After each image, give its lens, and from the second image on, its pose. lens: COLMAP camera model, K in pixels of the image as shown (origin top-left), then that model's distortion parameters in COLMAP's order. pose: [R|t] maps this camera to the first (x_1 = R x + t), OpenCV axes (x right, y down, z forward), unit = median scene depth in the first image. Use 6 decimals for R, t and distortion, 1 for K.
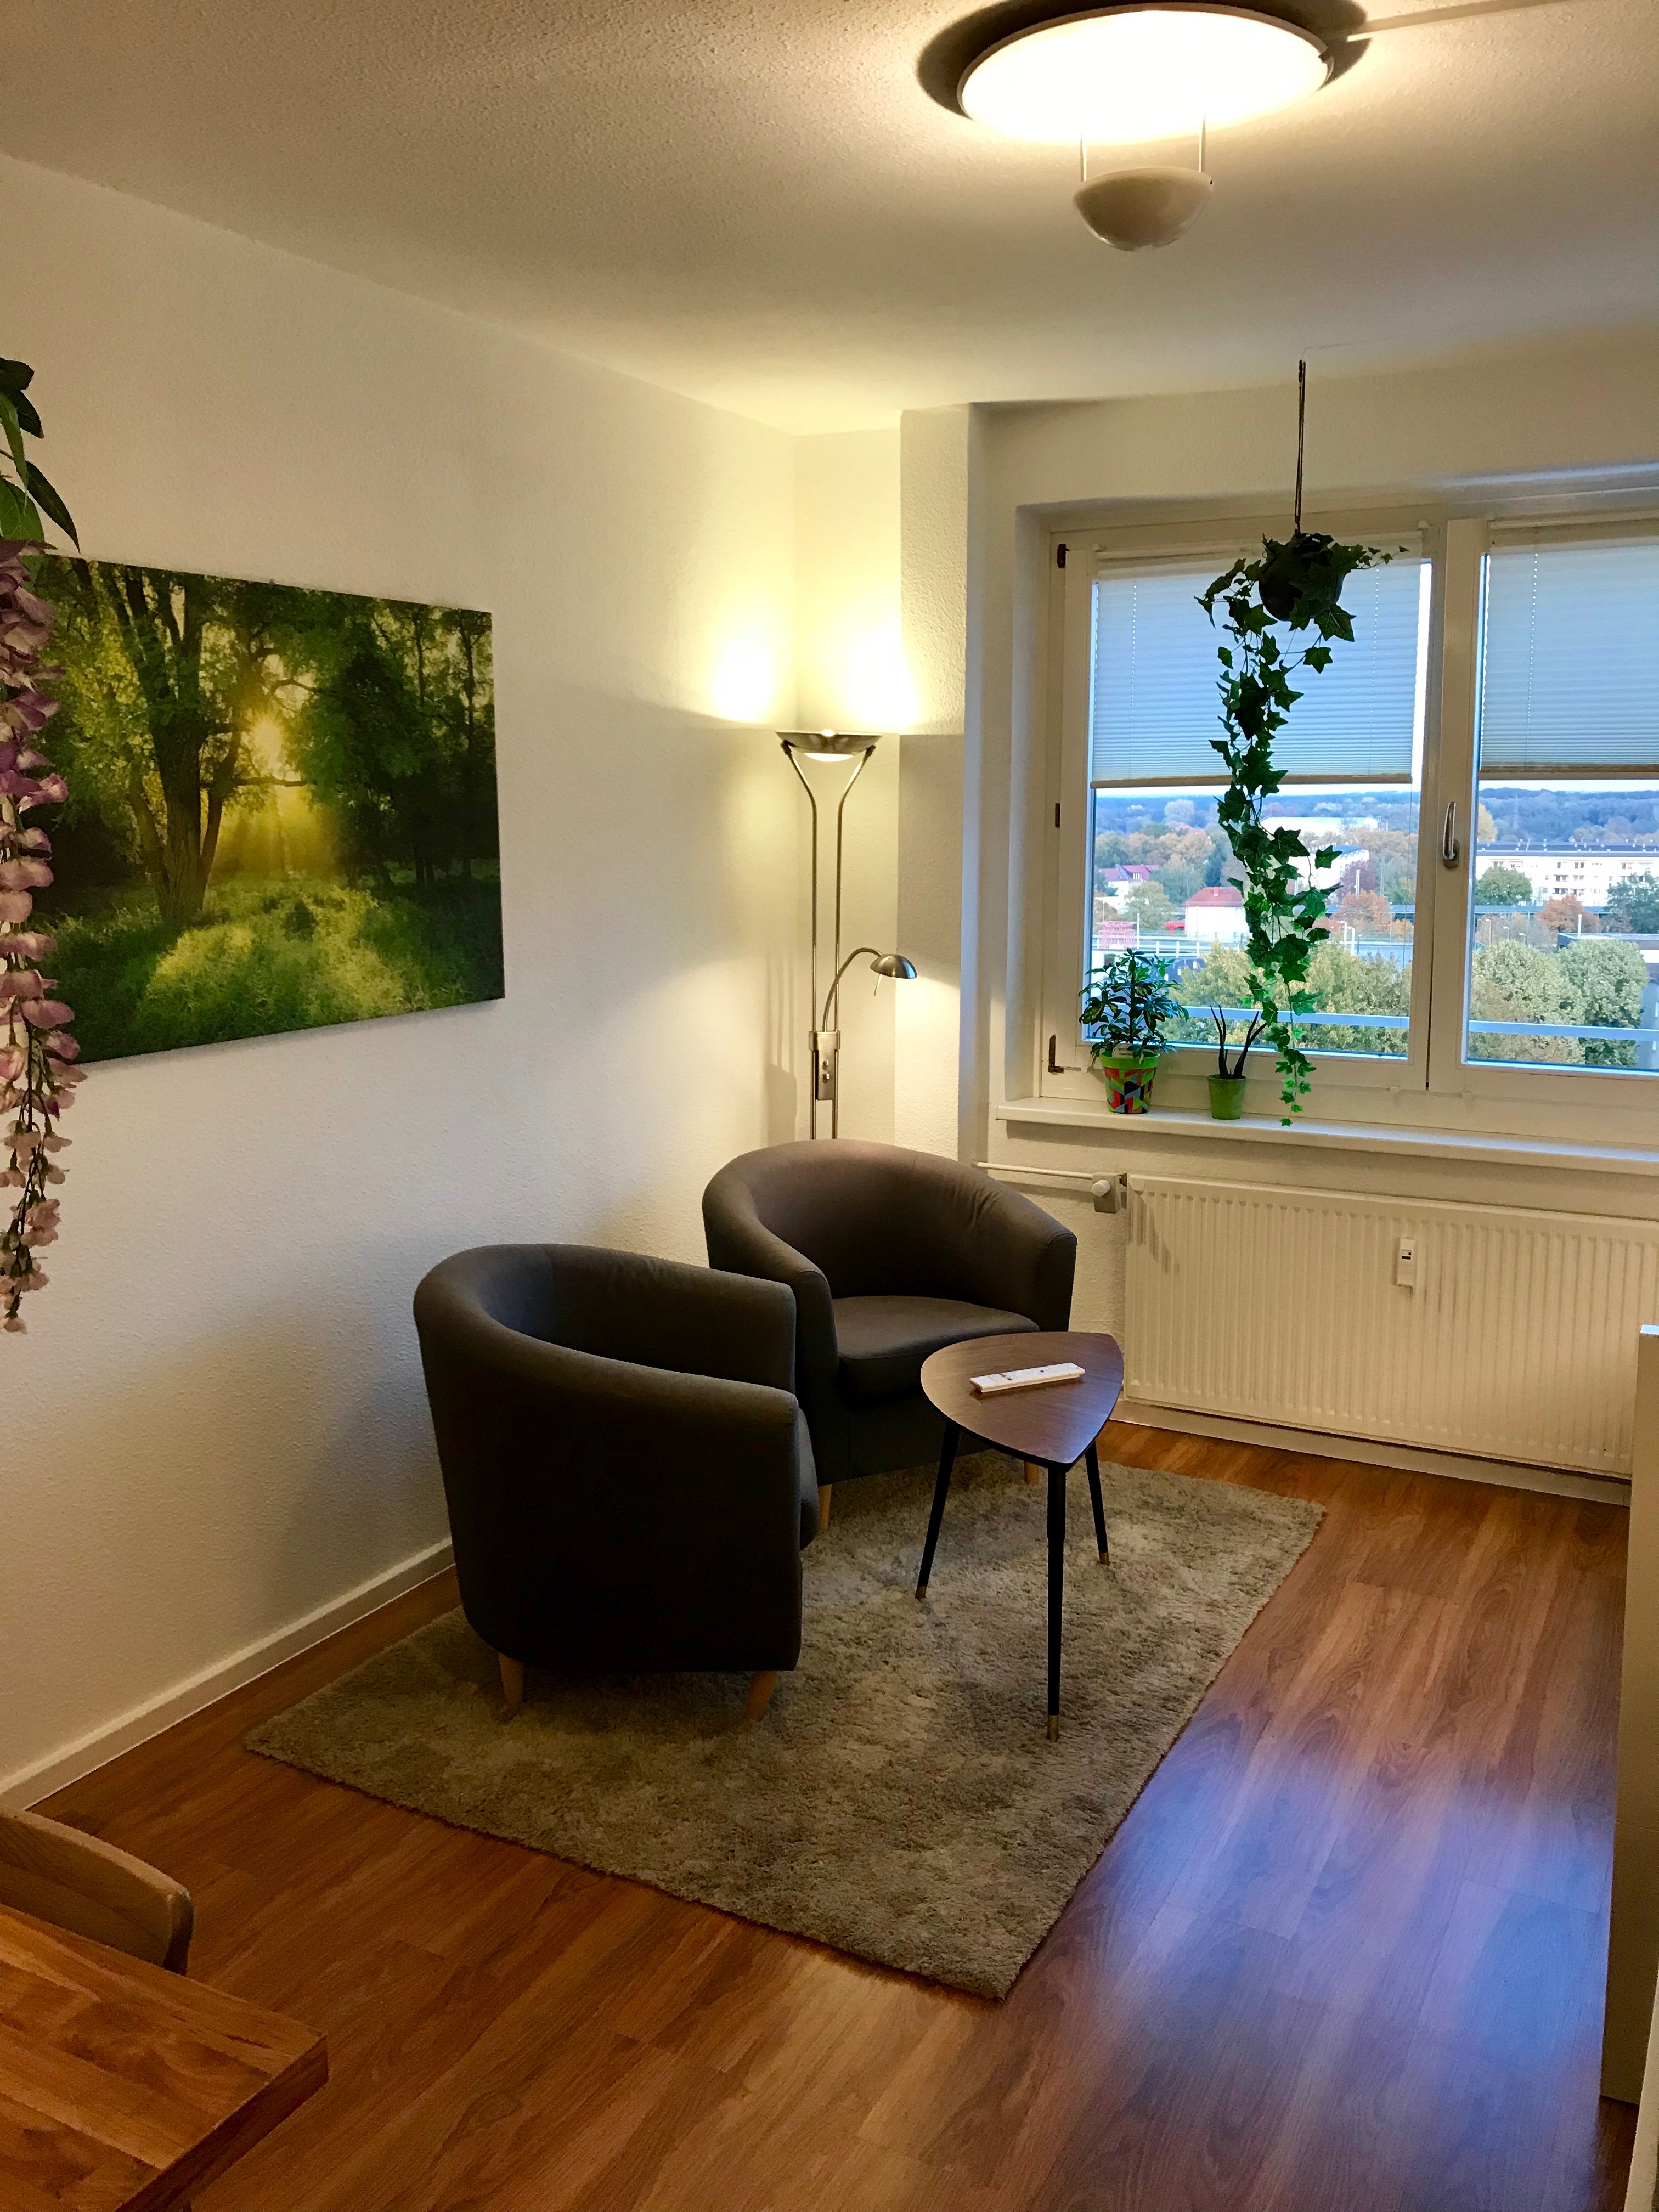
lens RADIAL K [[1848.7, 0, 842.0], [0, 1848.7, 1086.3], [0, 0, 1]] dist [0.075645, -0.004026]
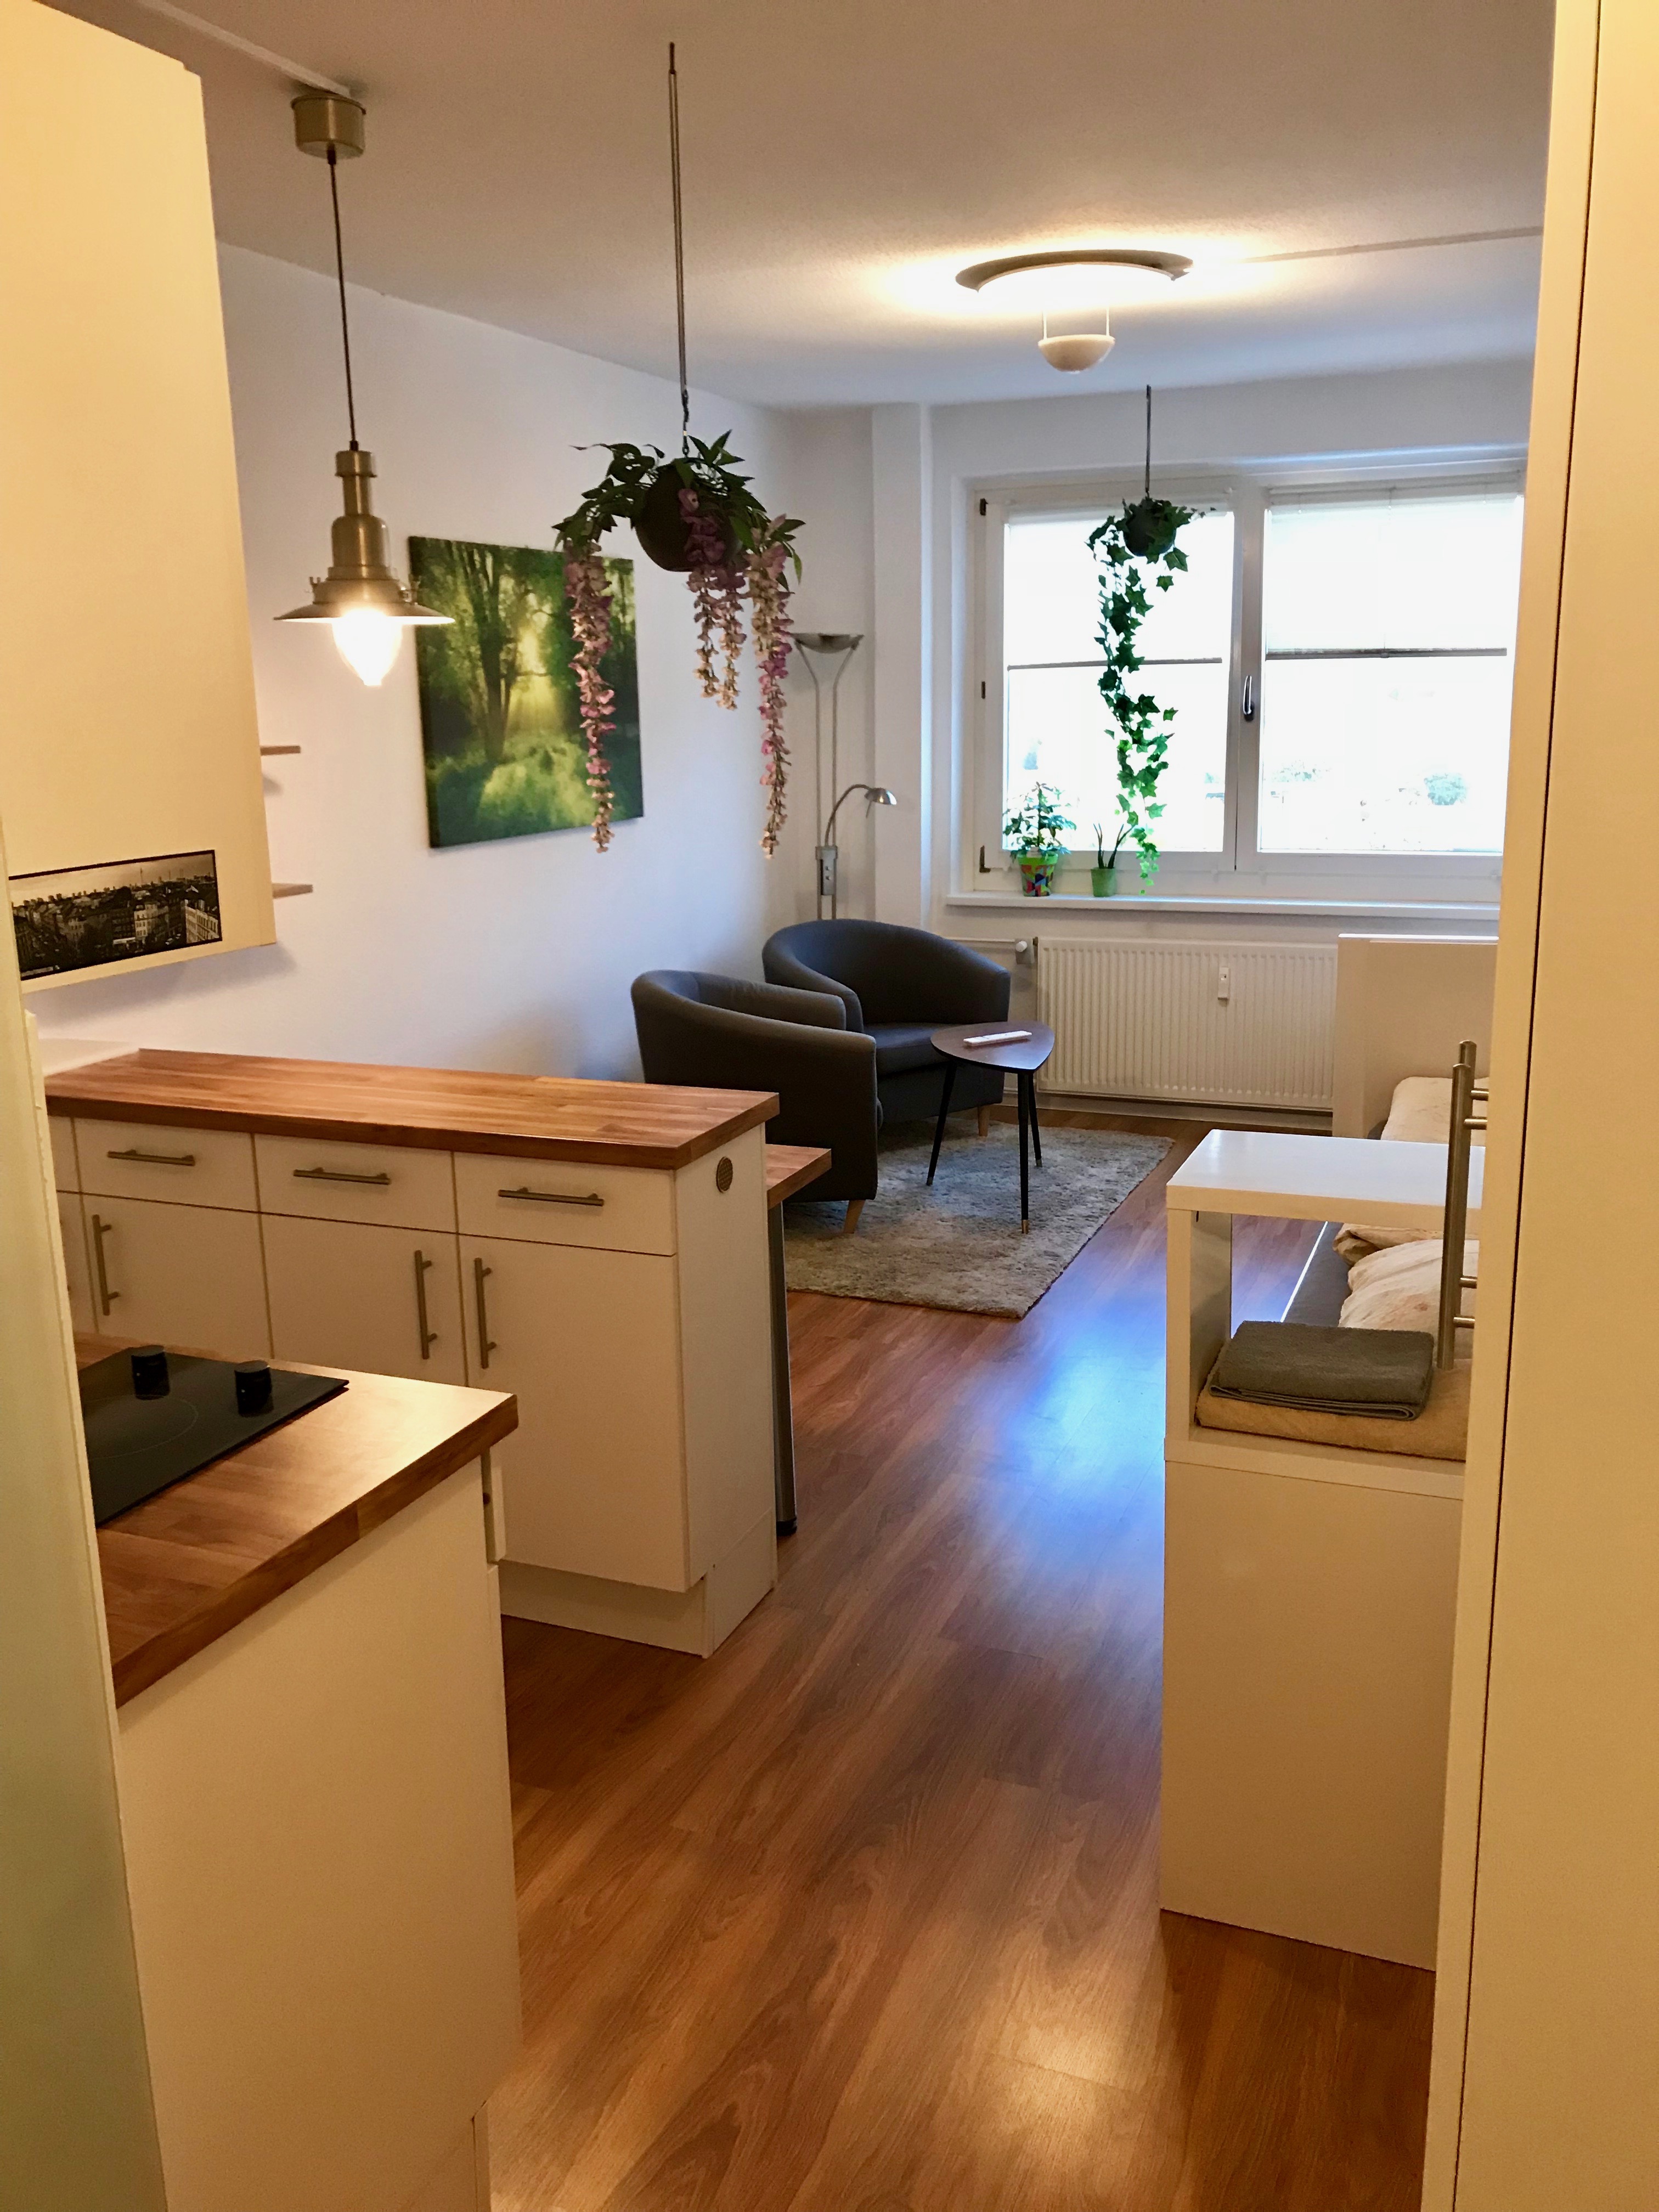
lens RADIAL K [[1848.7, 0, 814.7], [0, 1848.7, 1117.6], [0, 0, 1]] dist [0.075645, -0.004026]
pose [[0.995927, -0.036397, 0.082492, -0.186507], [0.030594, 0.997038, 0.070559, 0.100948], [-0.084816, -0.067748, 0.994091, -0.574289]]
